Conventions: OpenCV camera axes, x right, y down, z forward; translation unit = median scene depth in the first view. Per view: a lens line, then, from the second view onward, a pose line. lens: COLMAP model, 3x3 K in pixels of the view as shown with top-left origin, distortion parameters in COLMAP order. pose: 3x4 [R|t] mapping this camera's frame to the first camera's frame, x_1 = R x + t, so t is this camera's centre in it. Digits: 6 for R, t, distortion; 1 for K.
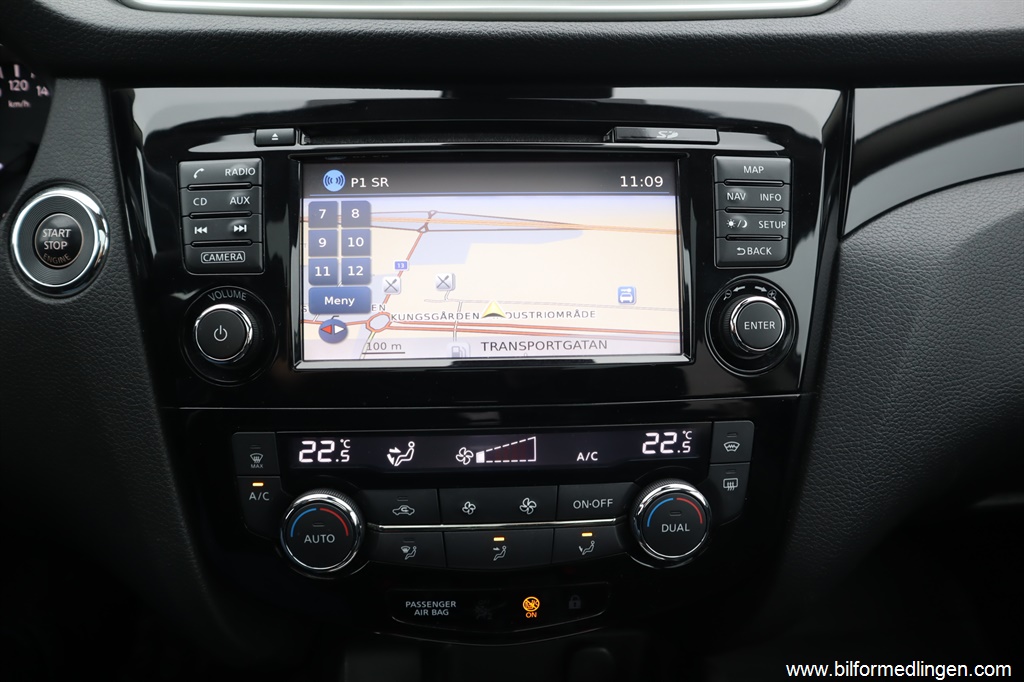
lens RADIAL K [[701.0, 0, 520.1], [0, 701.0, 337.0], [0, 0, 1]] dist [-0.101468, 0.040168]
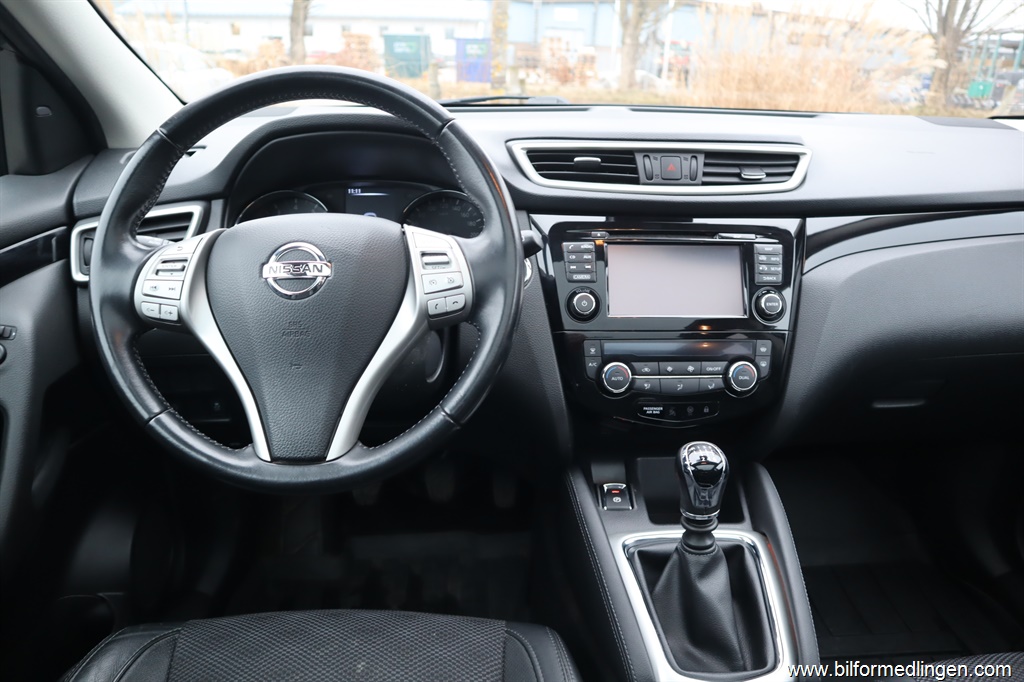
lens RADIAL K [[701.0, 0, 508.0], [0, 701.0, 345.1], [0, 0, 1]] dist [-0.101468, 0.040168]
pose [[0.999937, 0.008910, -0.006859, -0.678864], [-0.009545, 0.995051, -0.098905, 0.420915], [0.005944, 0.098964, 0.995073, -1.709211]]
